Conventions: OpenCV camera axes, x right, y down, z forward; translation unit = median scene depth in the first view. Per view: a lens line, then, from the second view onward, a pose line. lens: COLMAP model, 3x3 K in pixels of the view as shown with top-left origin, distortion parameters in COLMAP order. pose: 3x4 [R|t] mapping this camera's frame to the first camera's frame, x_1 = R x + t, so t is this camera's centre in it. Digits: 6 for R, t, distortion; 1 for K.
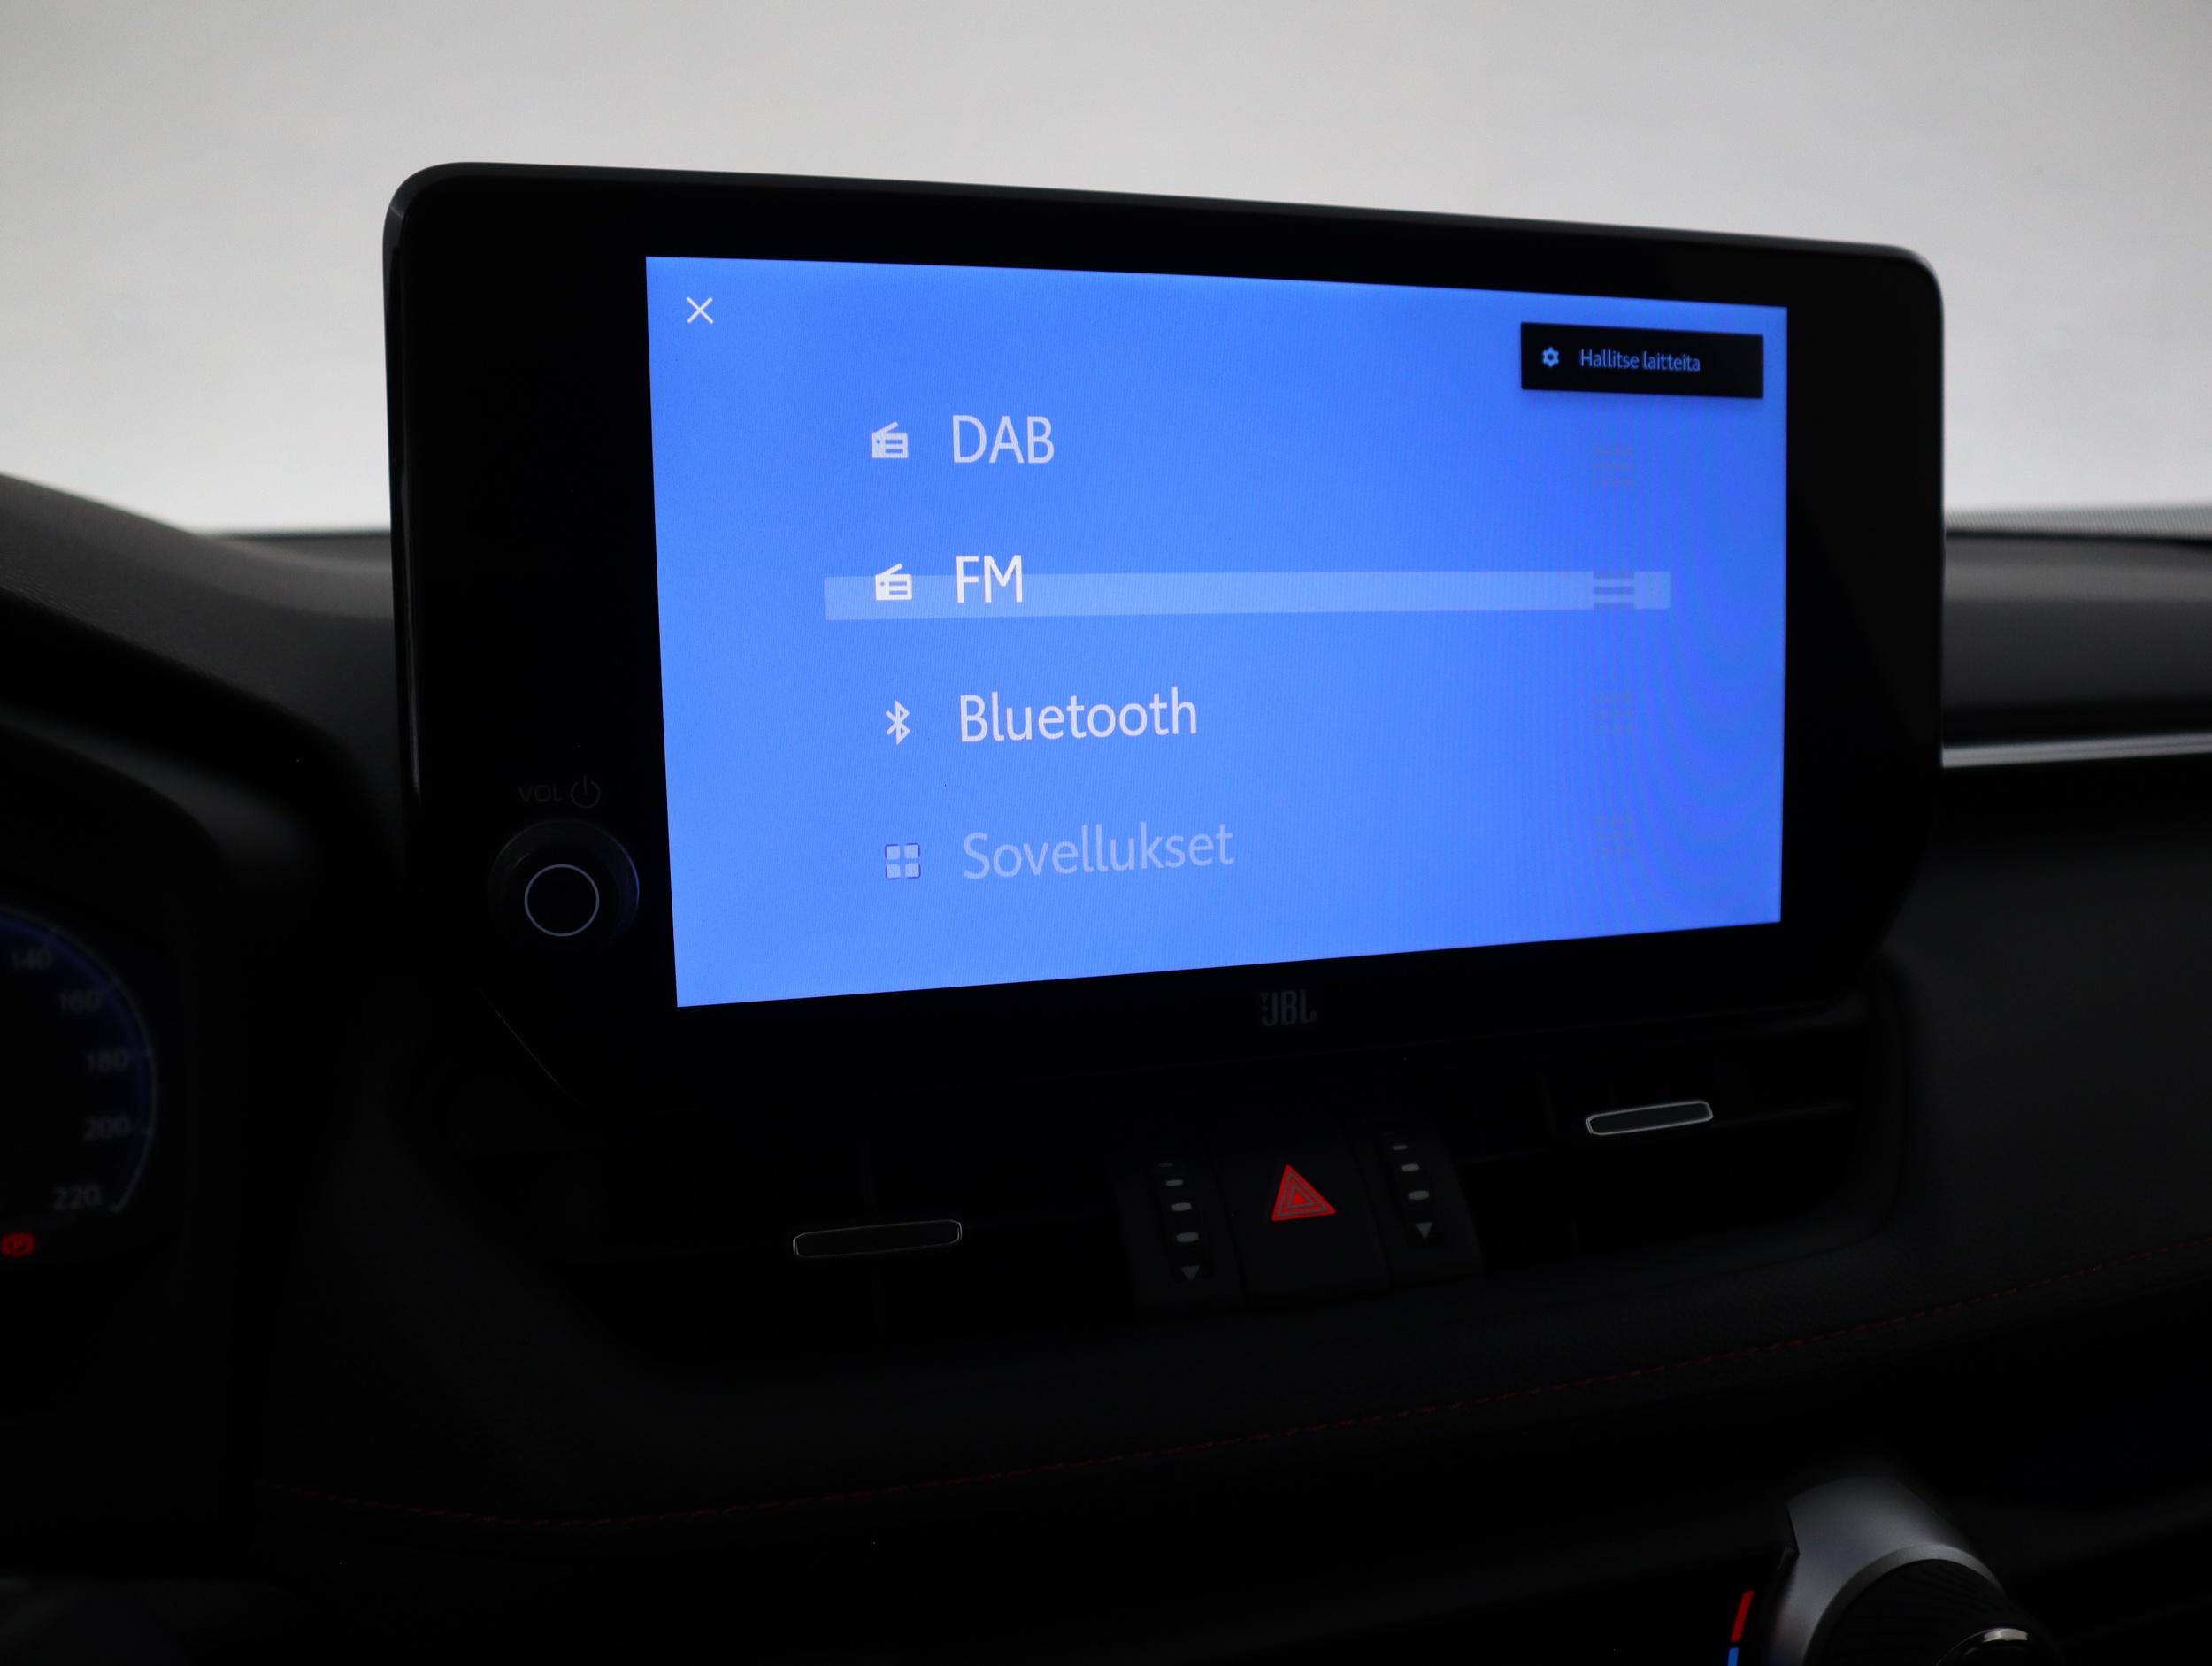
lens RADIAL K [[1738.1, 0, 1106.0], [0, 1738.1, 833.0], [0, 0, 1]] dist [-0.123752, 0.084873]
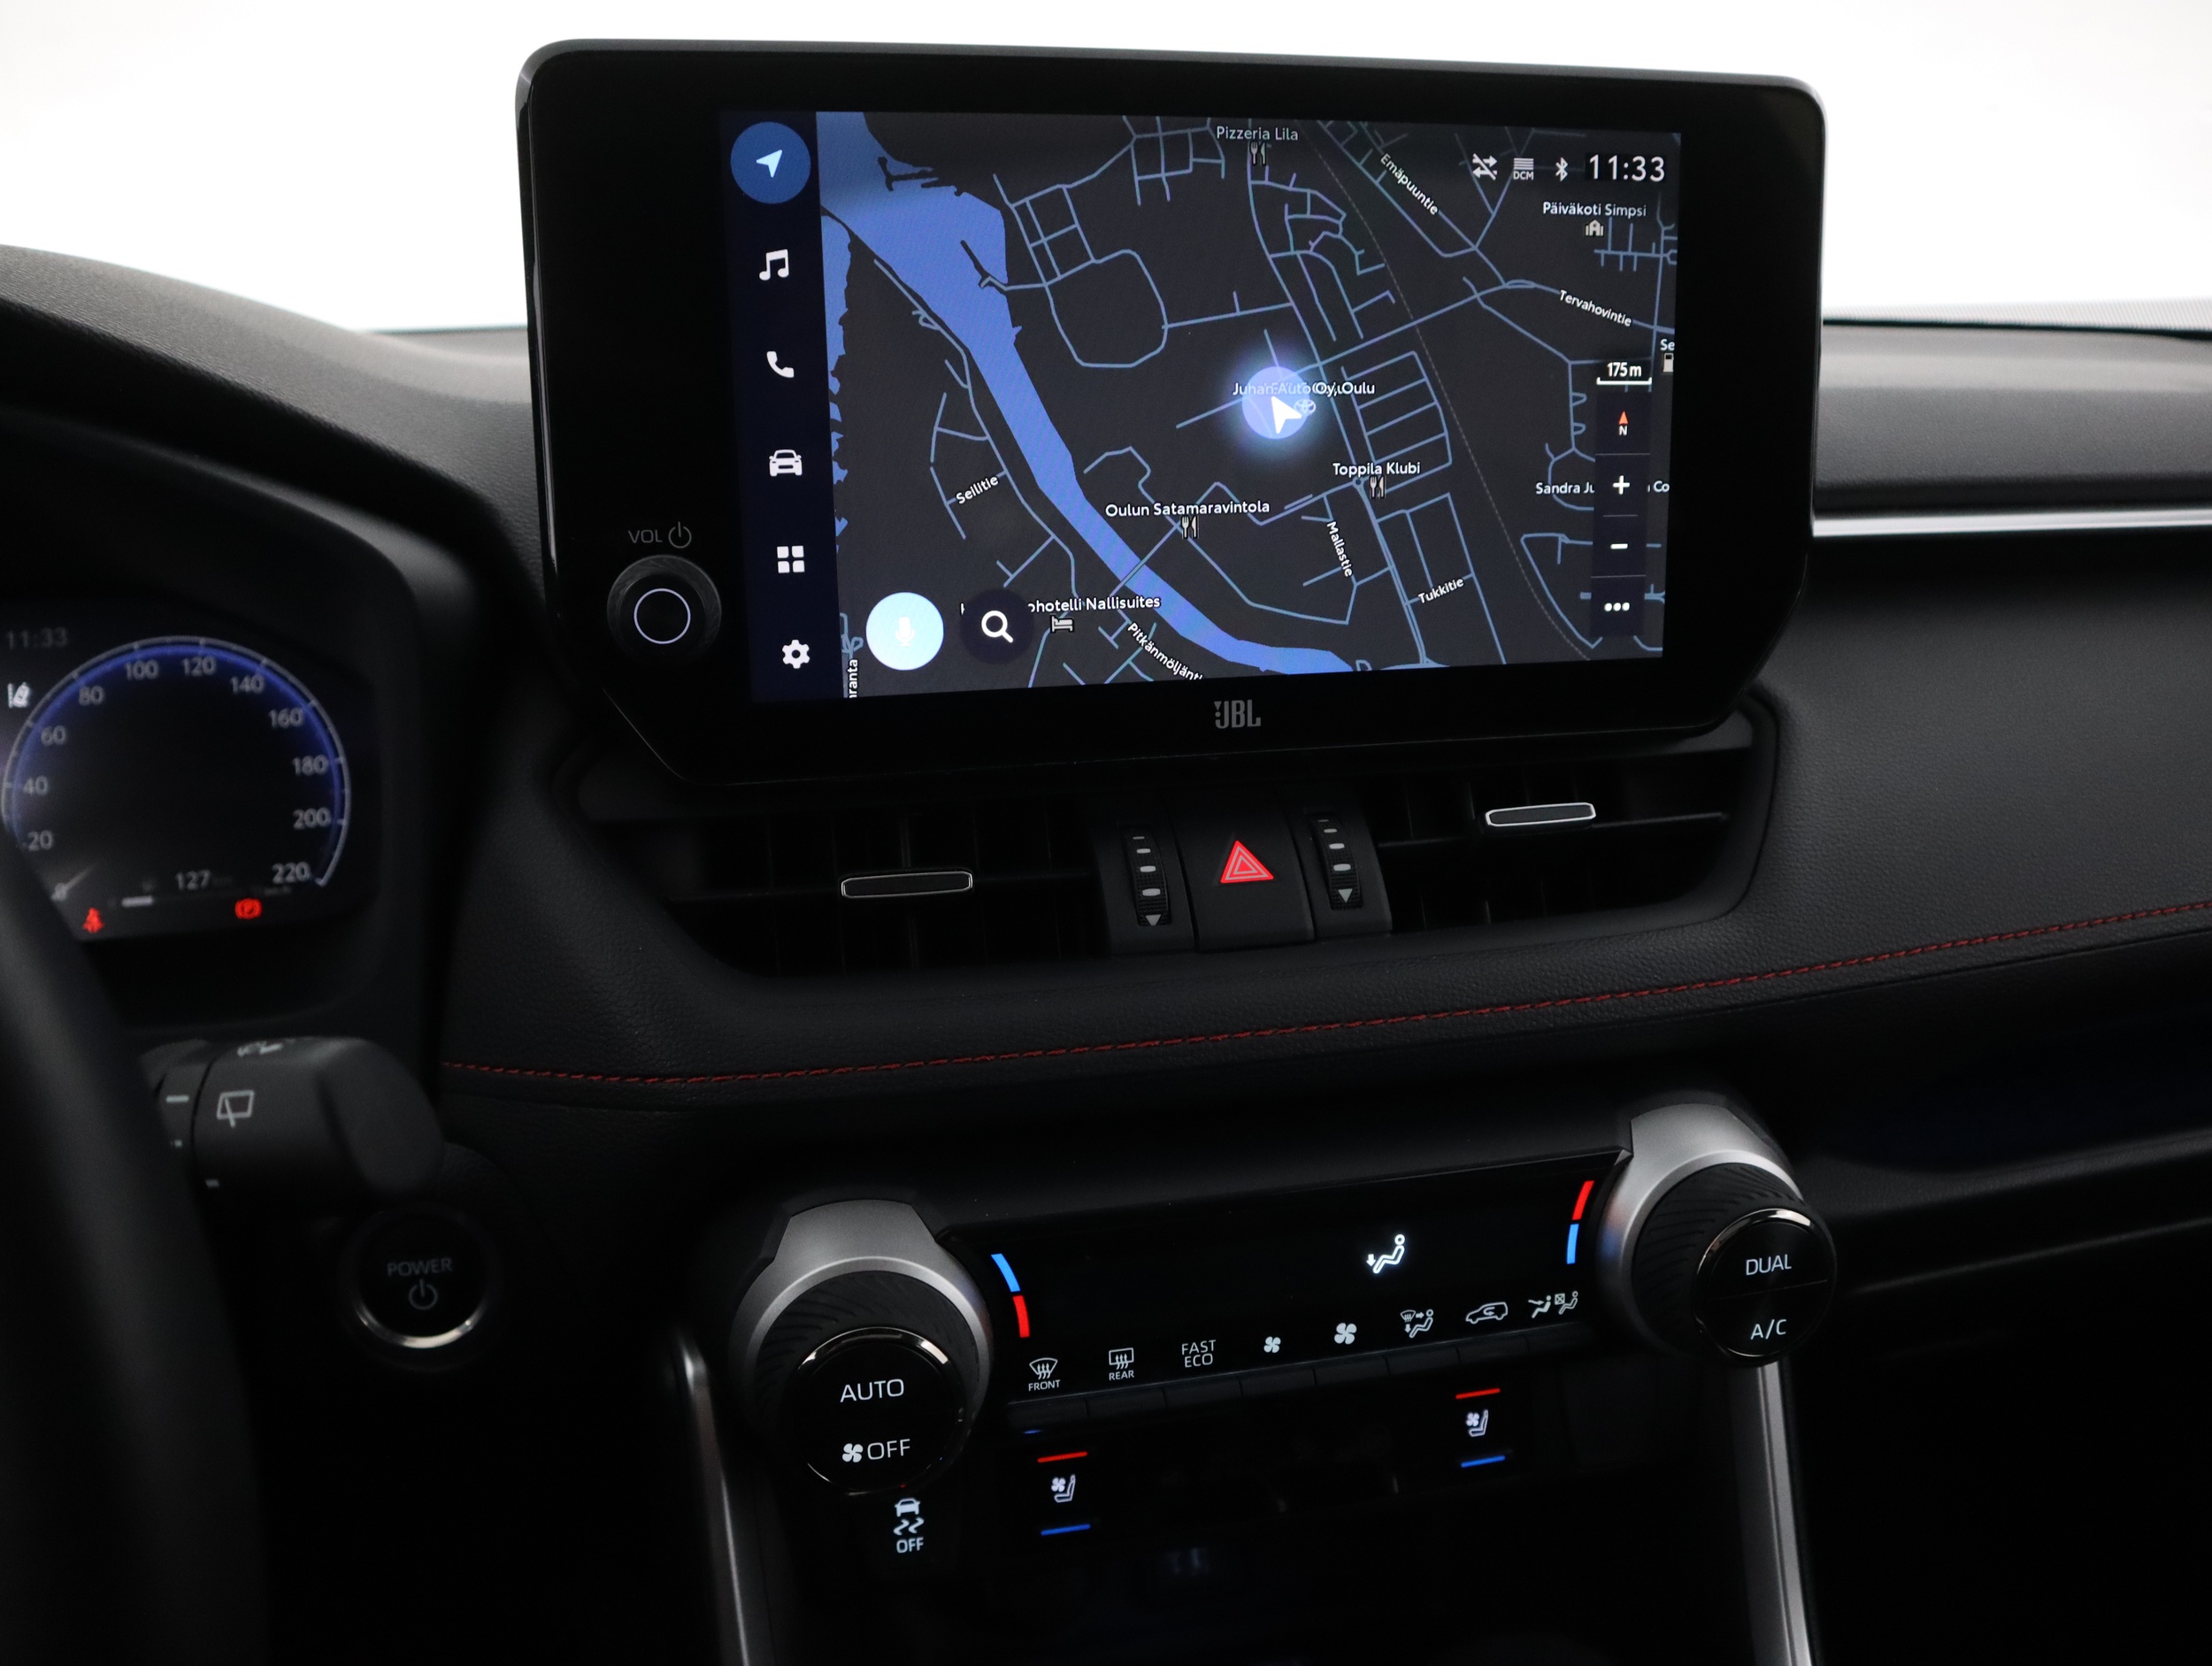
lens RADIAL K [[1738.1, 0, 1106.0], [0, 1738.1, 833.0], [0, 0, 1]] dist [-0.123752, 0.084873]
pose [[0.997764, 0.013799, -0.065393, 0.091608], [-0.006020, 0.993032, 0.117694, 0.038154], [0.066562, -0.117037, 0.990894, -0.251314]]
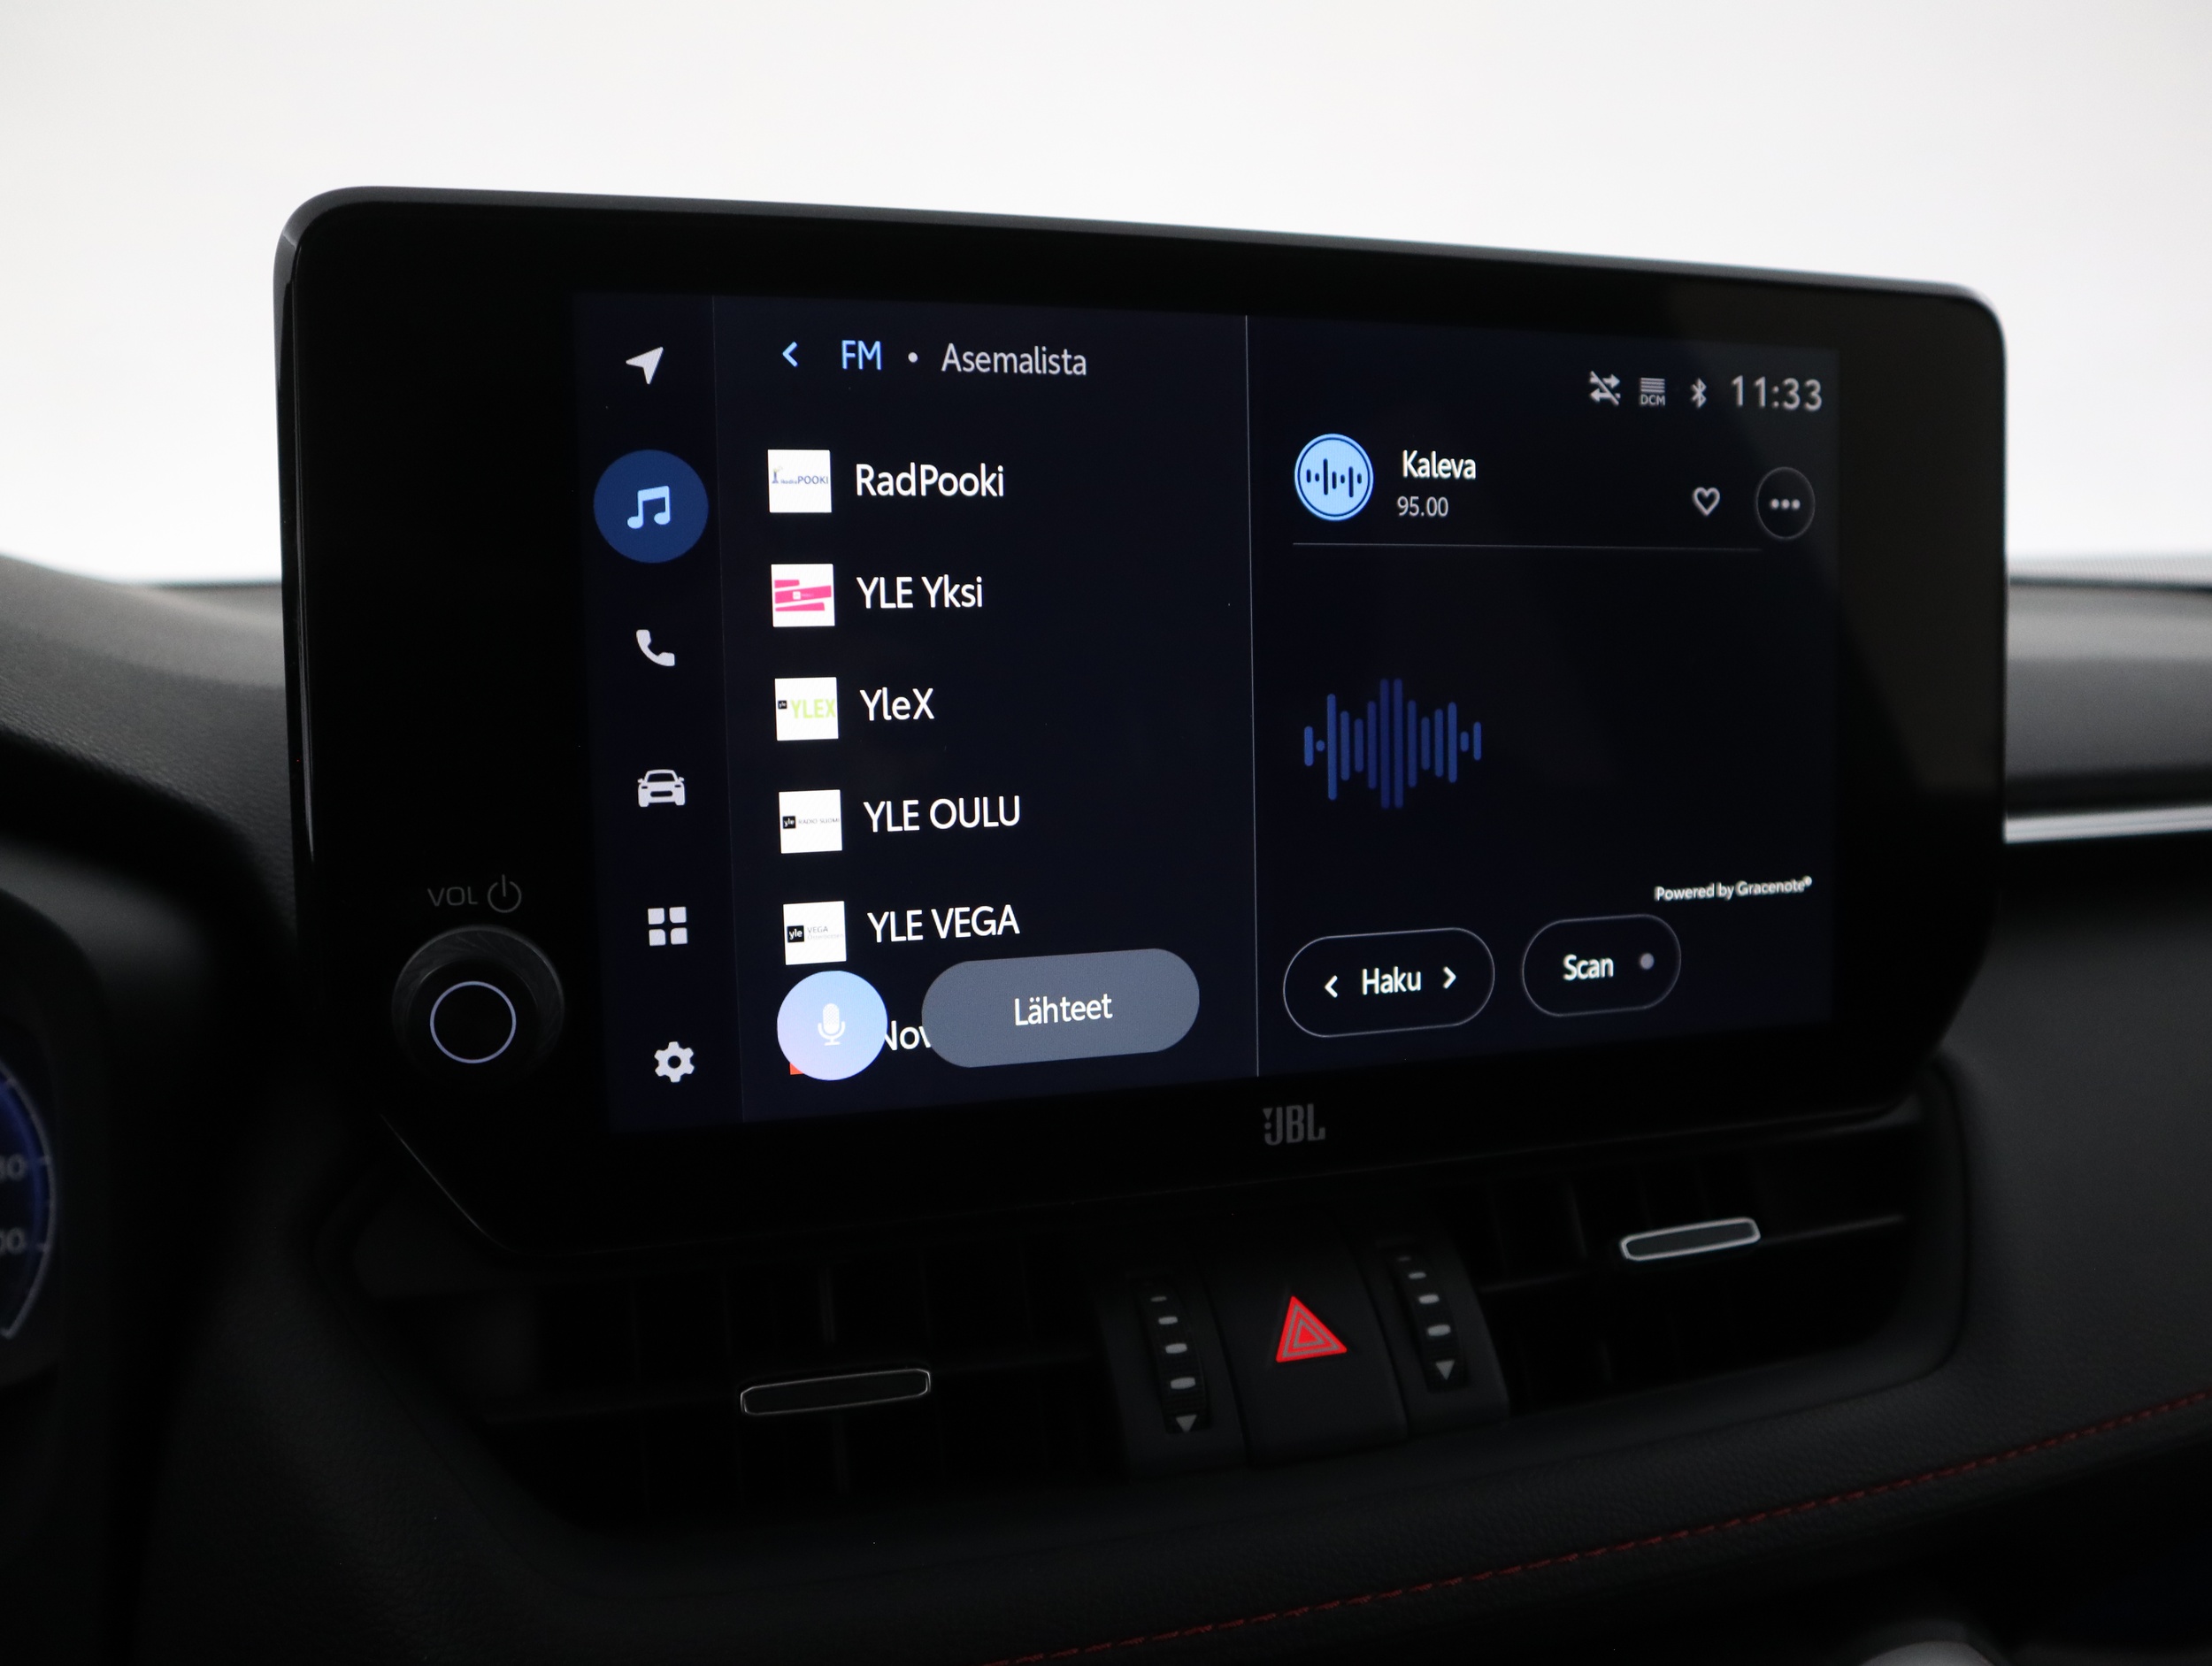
lens RADIAL K [[1748.7, 0, 1111.7], [0, 1748.7, 843.8], [0, 0, 1]] dist [-0.122368, 0.068309]
pose [[0.999953, -0.001398, 0.009608, 0.001769], [0.001542, 0.999887, -0.014957, -0.031019], [-0.009586, 0.014972, 0.999842, 0.092025]]
